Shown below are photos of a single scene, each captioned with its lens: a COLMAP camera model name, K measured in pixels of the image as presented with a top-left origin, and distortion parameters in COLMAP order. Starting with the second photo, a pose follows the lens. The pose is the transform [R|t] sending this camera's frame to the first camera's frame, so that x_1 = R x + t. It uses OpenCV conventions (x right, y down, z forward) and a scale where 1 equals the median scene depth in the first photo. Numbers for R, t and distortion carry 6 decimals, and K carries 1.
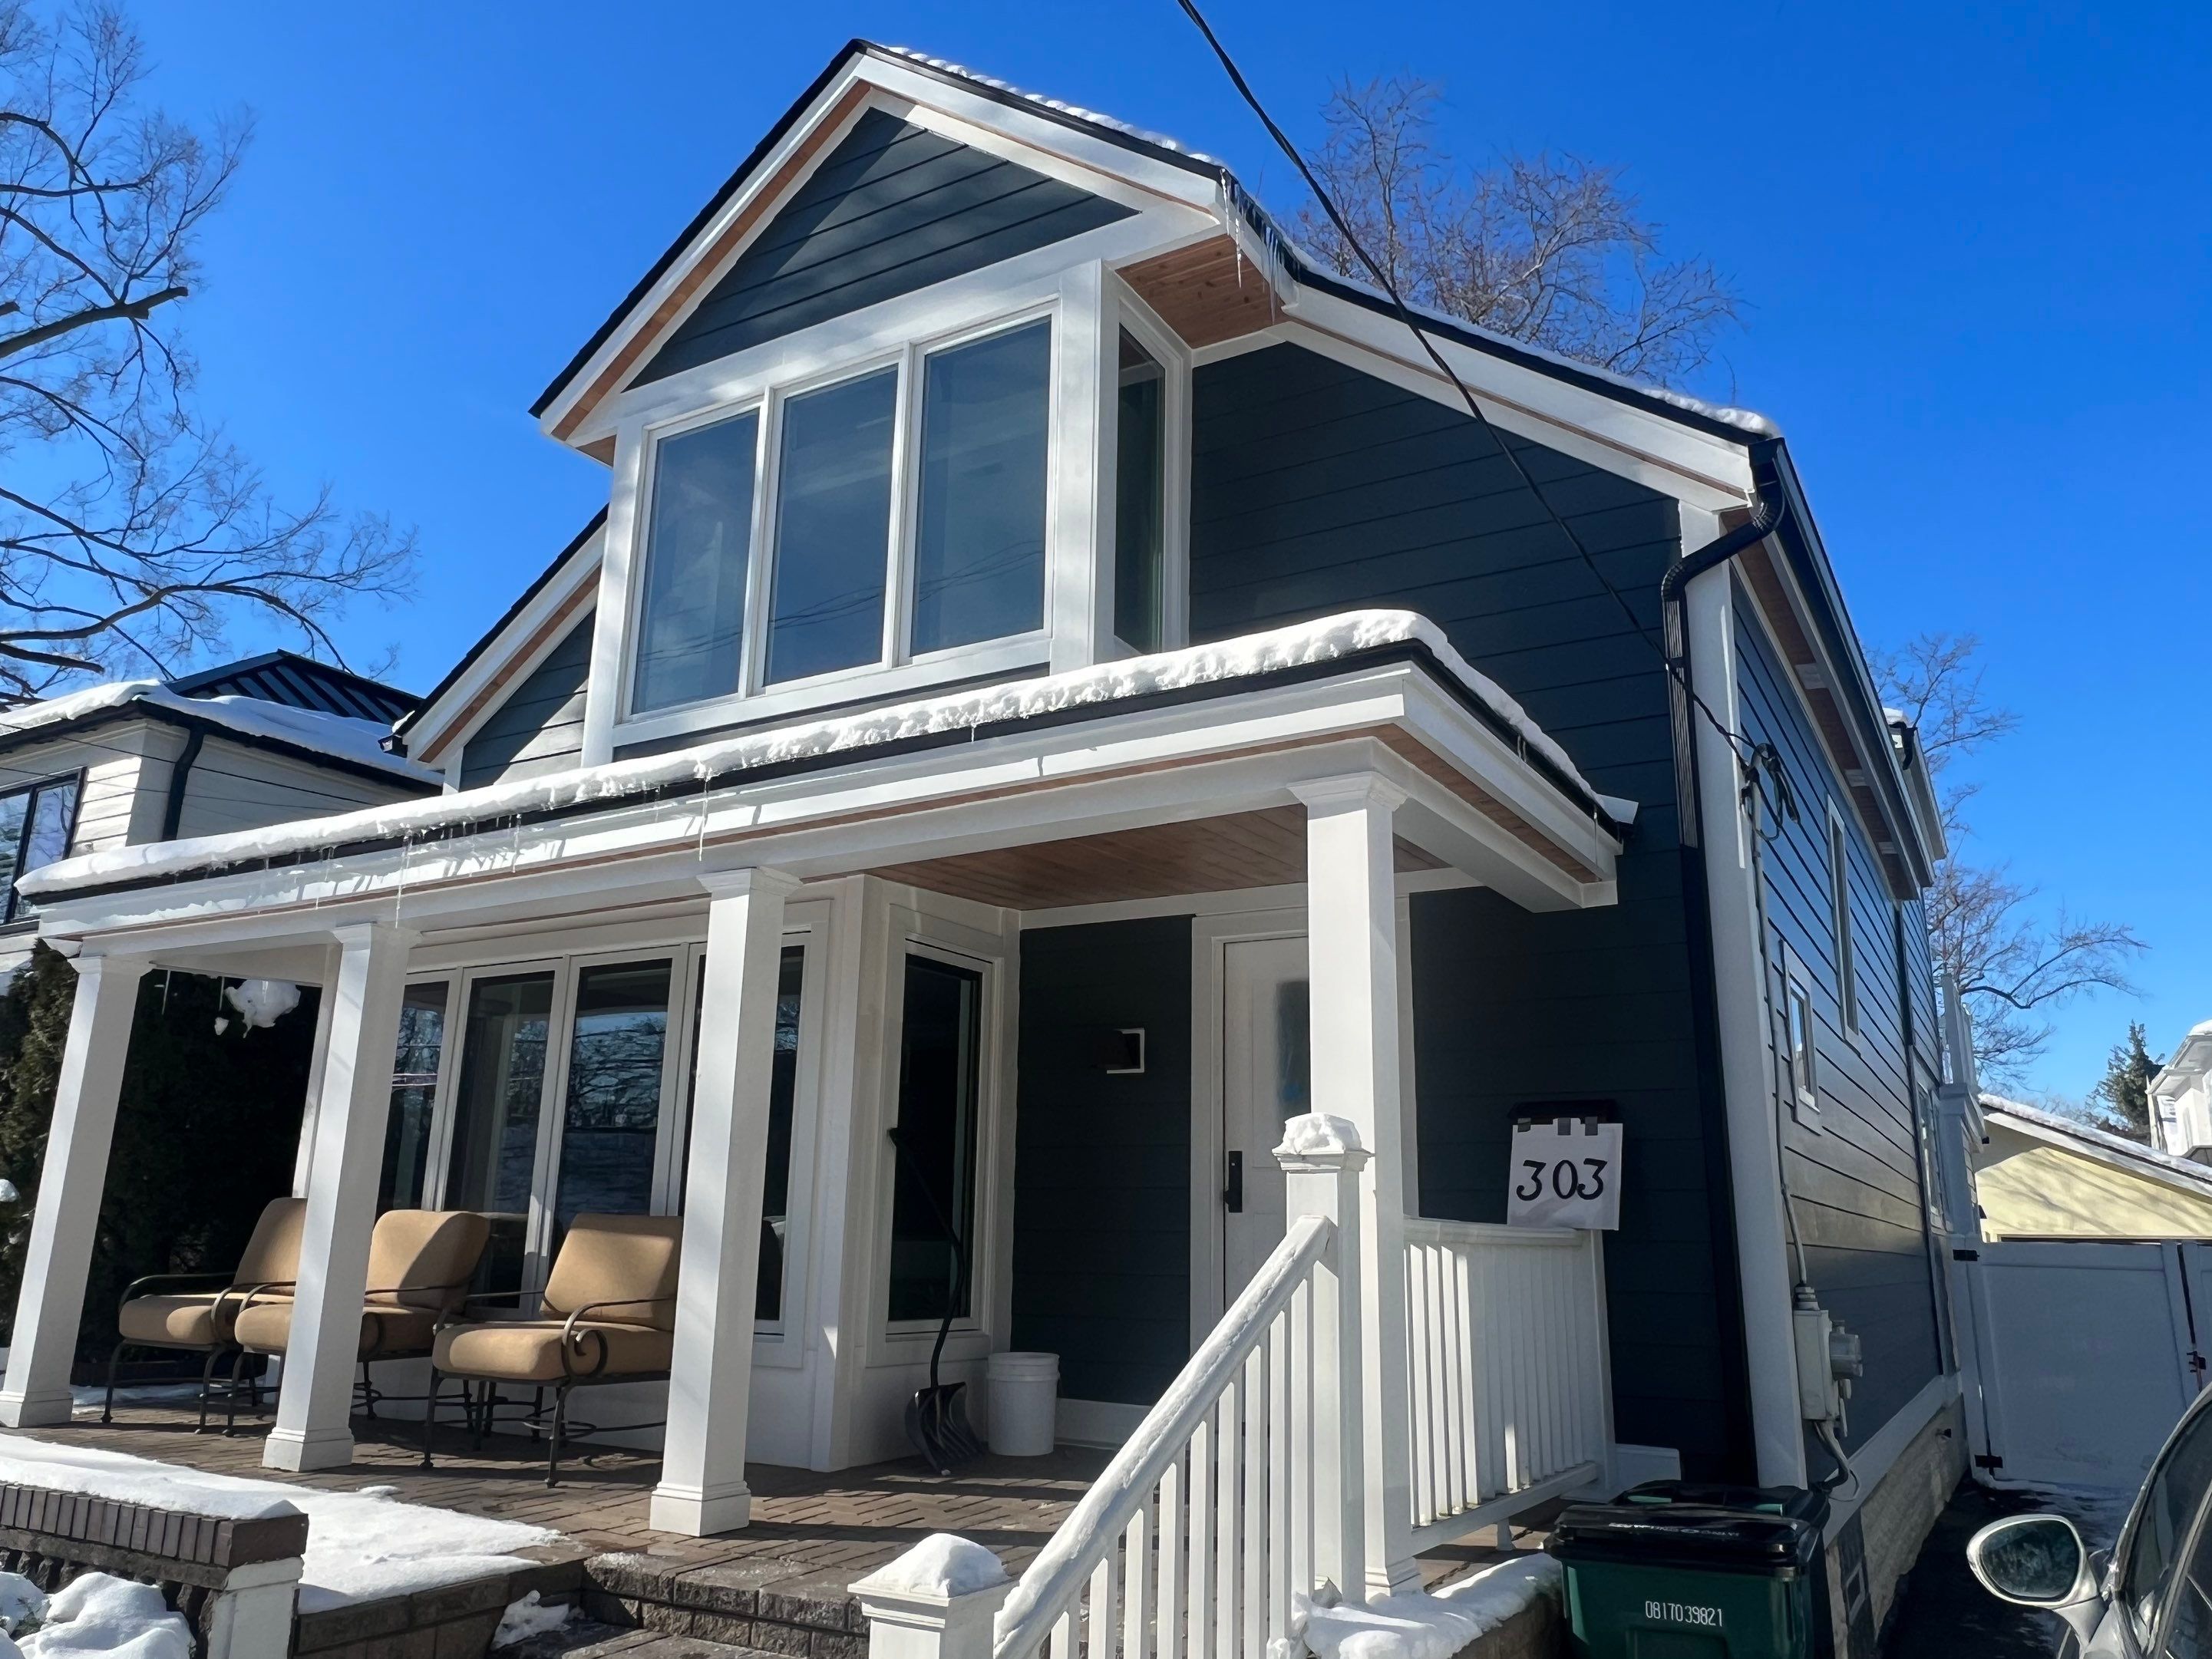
lens RADIAL K [[1589.1, 0, 1106.0], [0, 1589.1, 829.5], [0, 0, 1]] dist [0.000329, -0.006598]
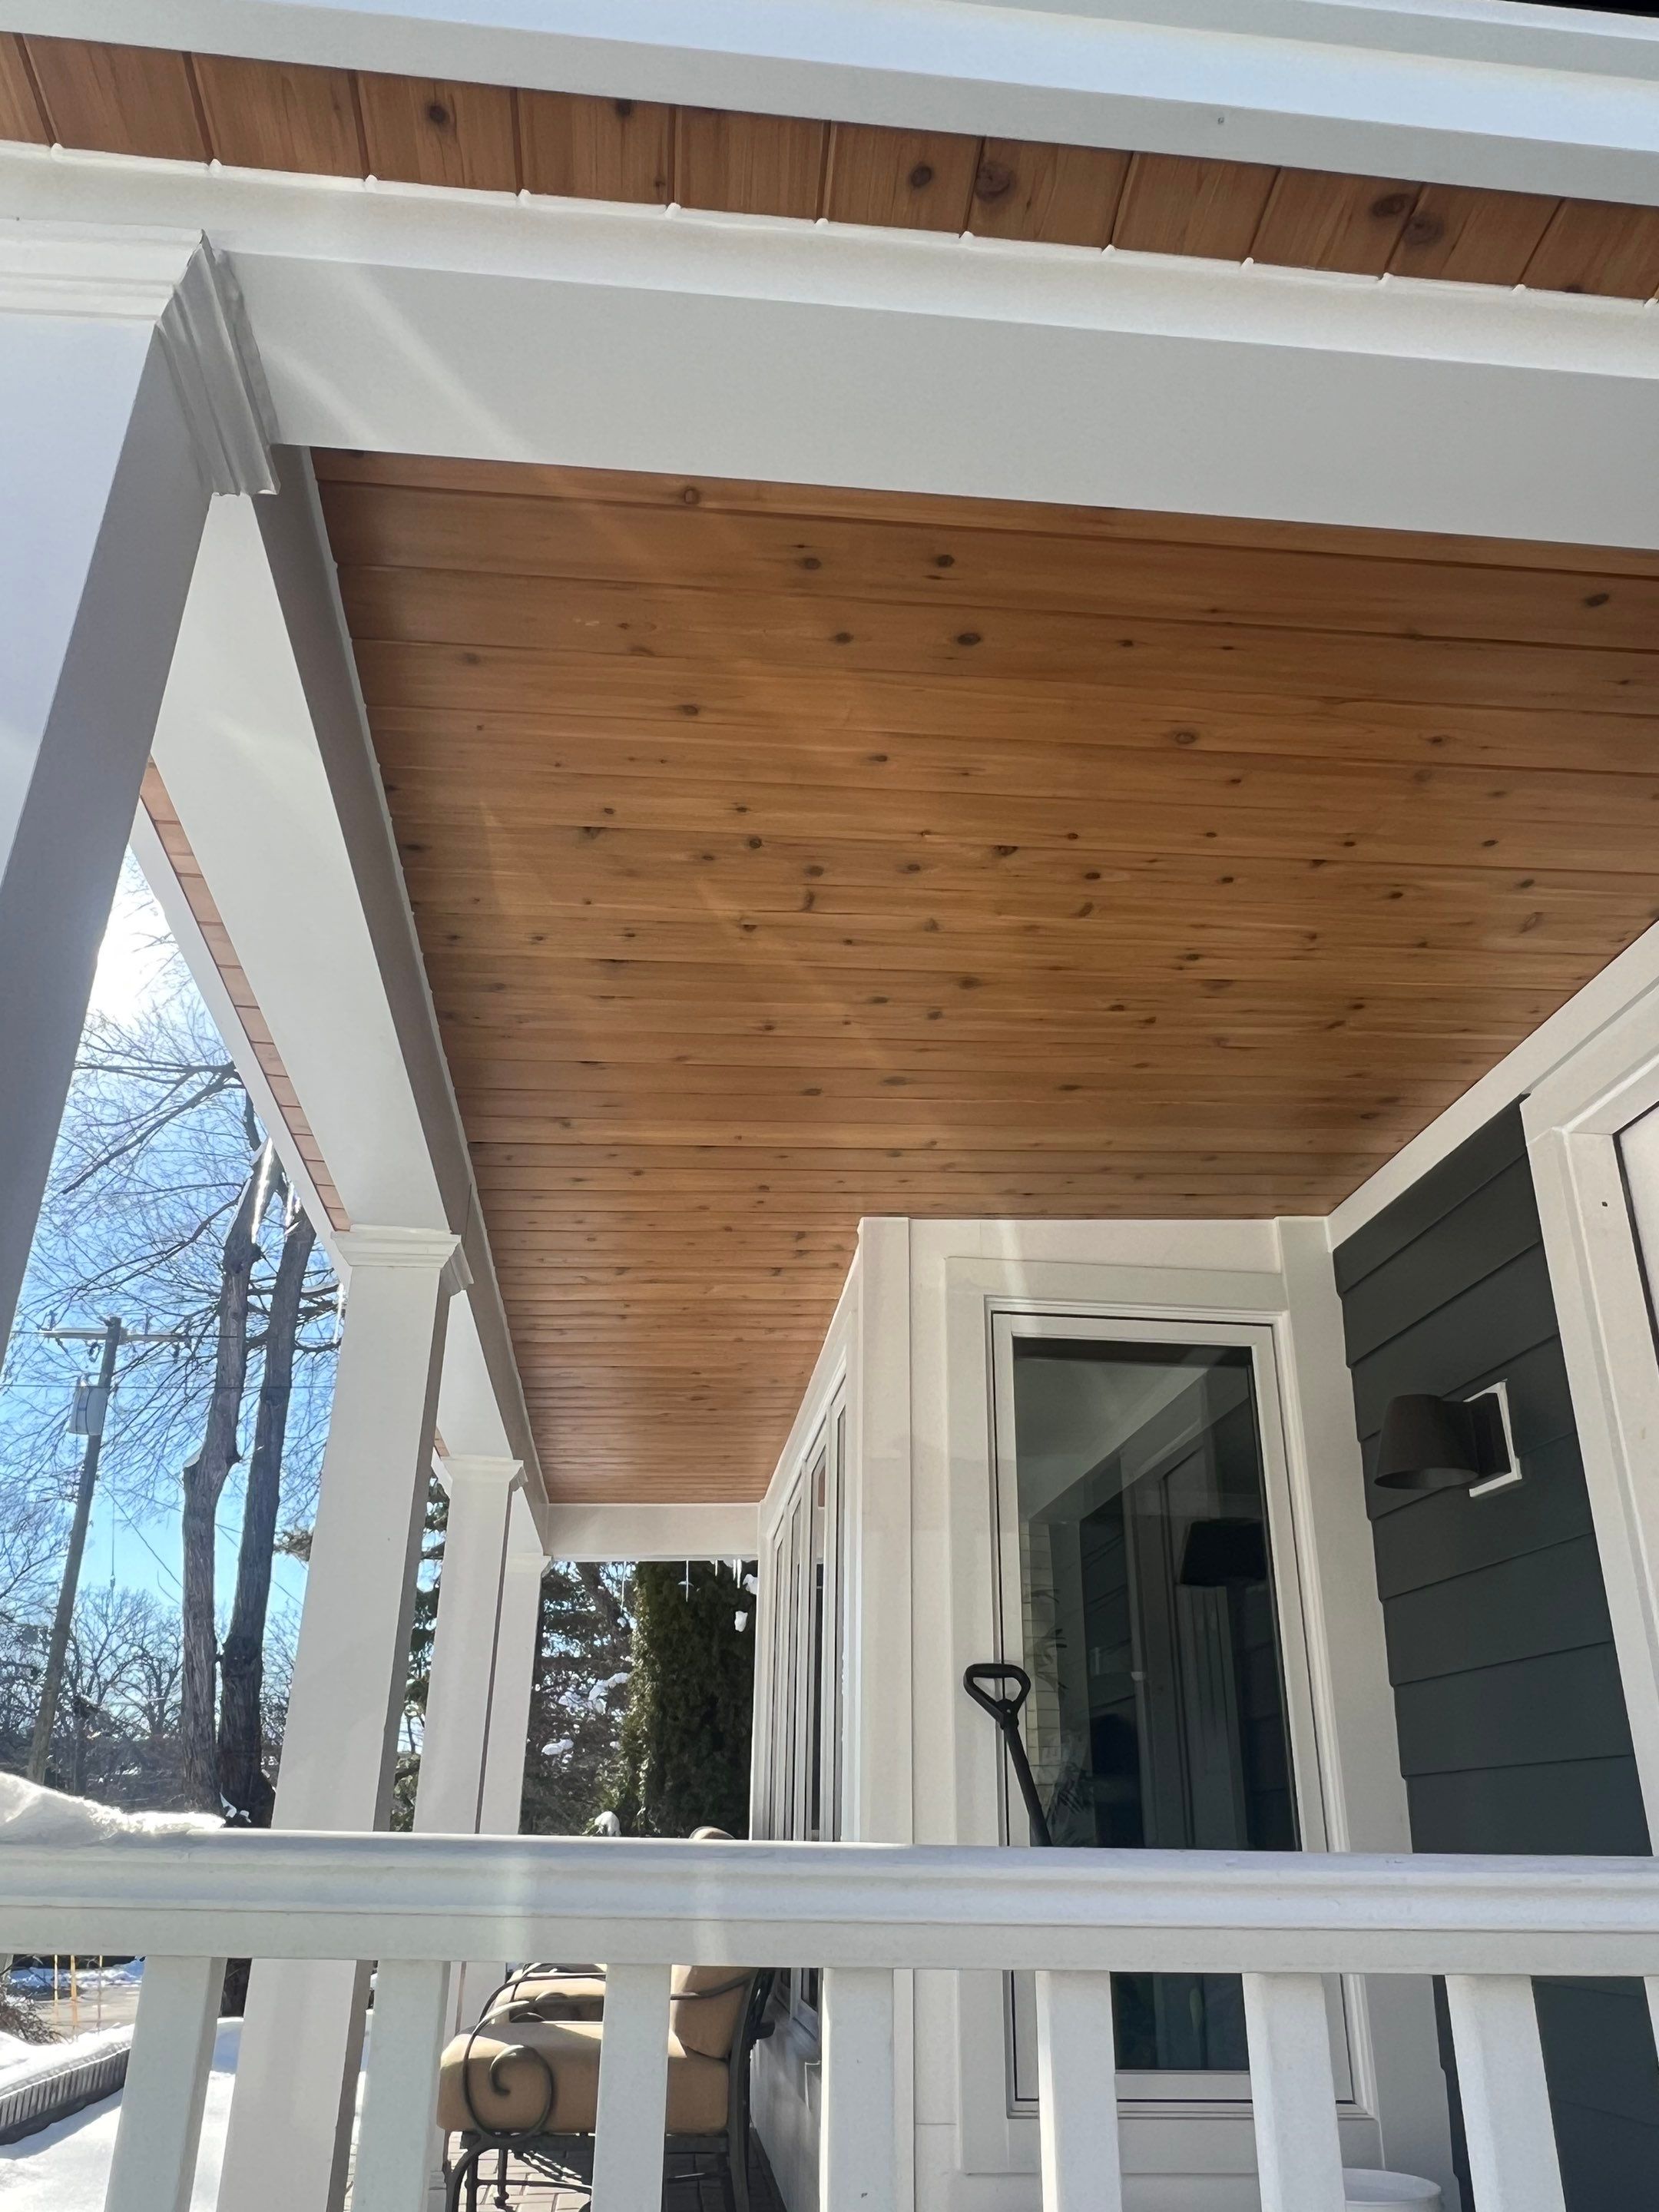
lens RADIAL K [[1589.2, 0, 829.5], [0, 1589.2, 1106.0], [0, 0, 1]] dist [0.000329, -0.006598]
pose [[0.590855, -0.347810, -0.727954, 0.268876], [0.196260, 0.937159, -0.288469, 0.149604], [0.782542, 0.027575, 0.621987, 0.599543]]
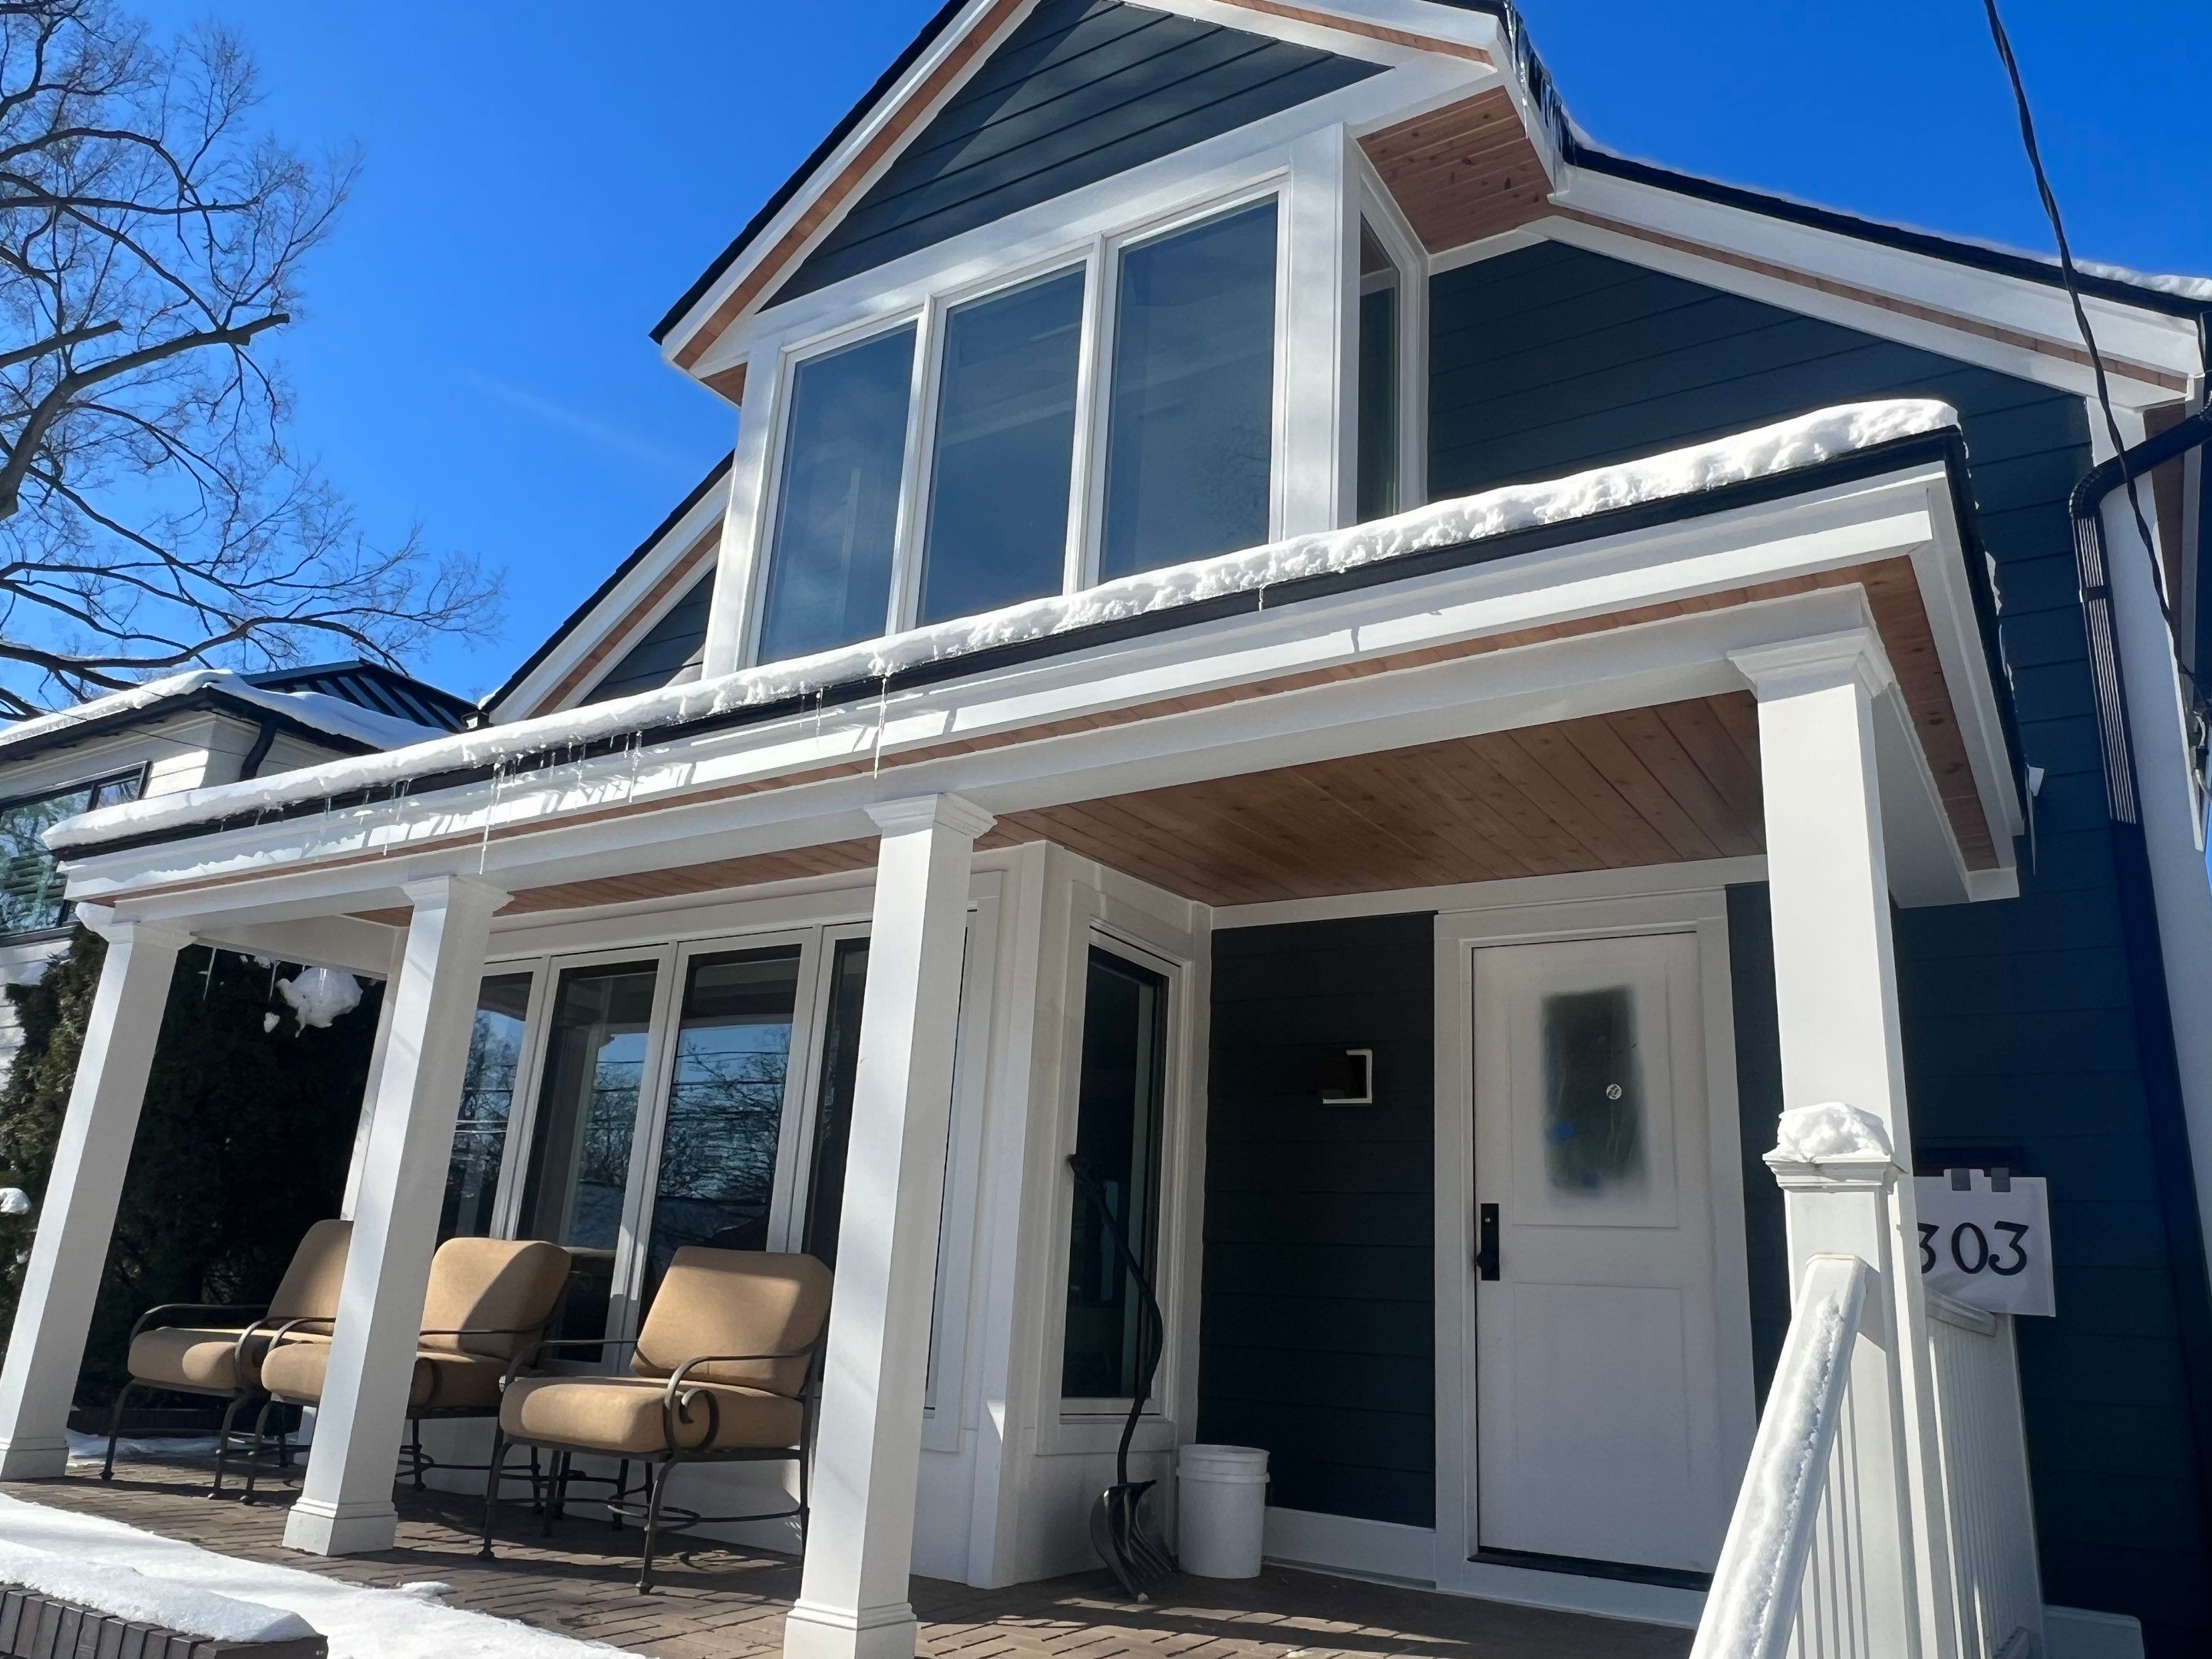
lens RADIAL K [[1593.2, 0, 1098.5], [0, 1593.2, 850.3], [0, 0, 1]] dist [0.001707, -0.008613]
pose [[0.998567, 0.030185, -0.044191, -0.085710], [-0.031978, 0.998669, -0.040460, 0.062911], [0.042911, 0.041815, 0.998203, 0.179836]]
